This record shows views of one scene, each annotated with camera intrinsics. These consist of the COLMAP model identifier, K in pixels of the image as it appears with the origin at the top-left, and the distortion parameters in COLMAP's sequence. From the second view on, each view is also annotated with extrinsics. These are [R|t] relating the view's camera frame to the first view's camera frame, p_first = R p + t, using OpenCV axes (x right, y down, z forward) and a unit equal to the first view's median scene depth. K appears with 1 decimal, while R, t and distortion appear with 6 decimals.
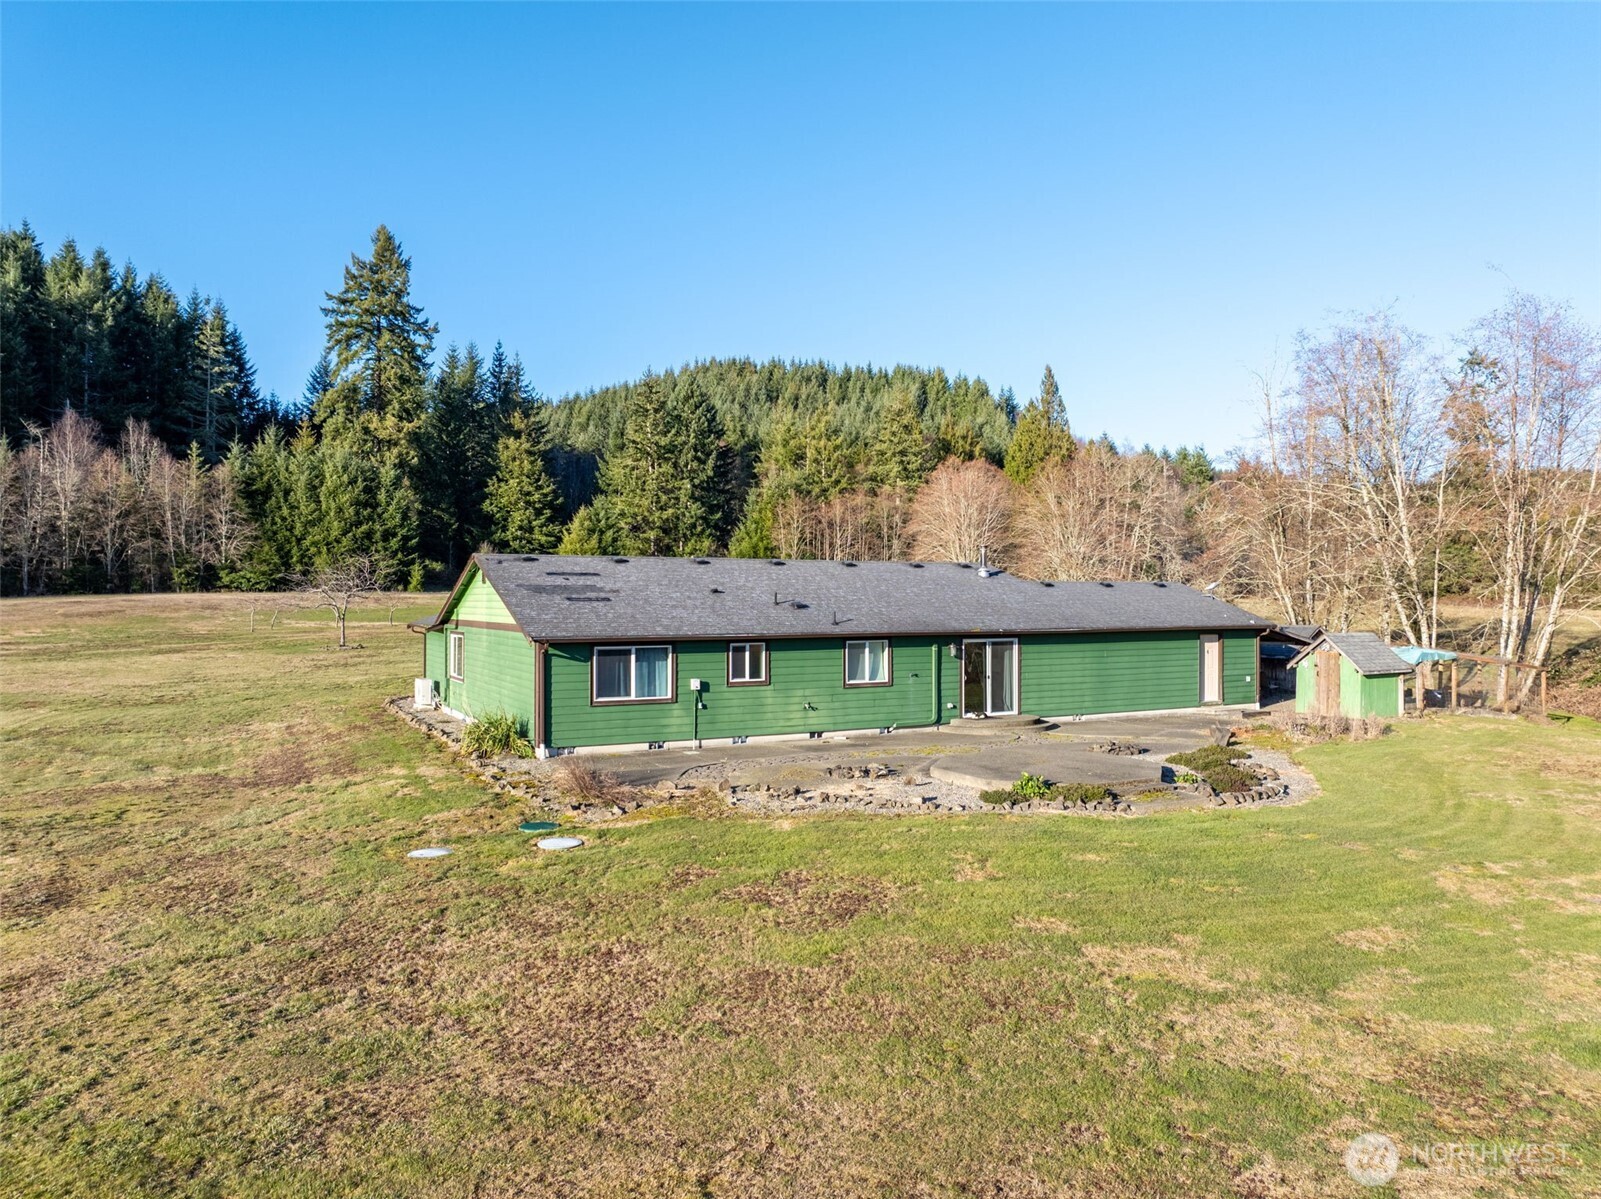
lens RADIAL K [[1085.7, 0, 800.5], [0, 1085.7, 599.5], [0, 0, 1]] dist [-0.063992, 0.000344]
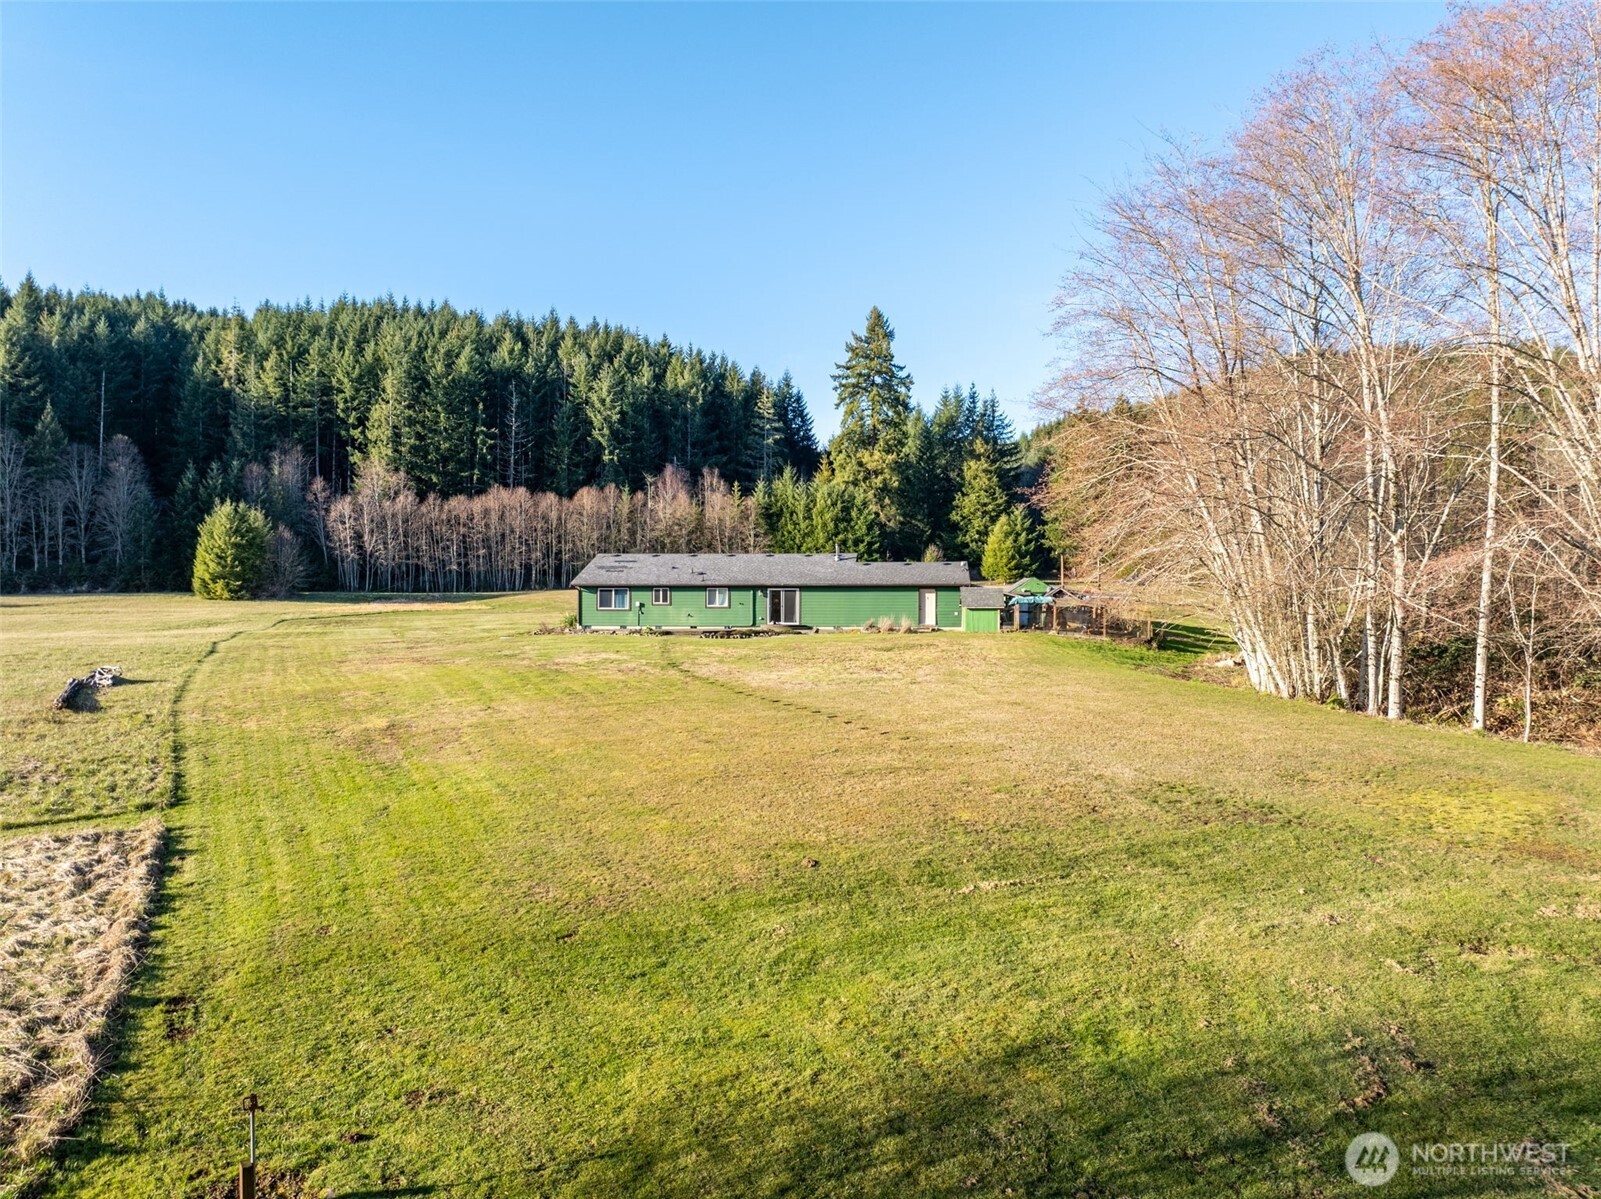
lens RADIAL K [[1085.7, 0, 800.5], [0, 1085.7, 599.5], [0, 0, 1]] dist [-0.063992, 0.000344]
pose [[0.823402, 0.000478, -0.567458, 0.318100], [-0.000701, 1.000000, -0.000175, 0.013177], [0.567457, 0.000541, 0.823403, -0.166448]]
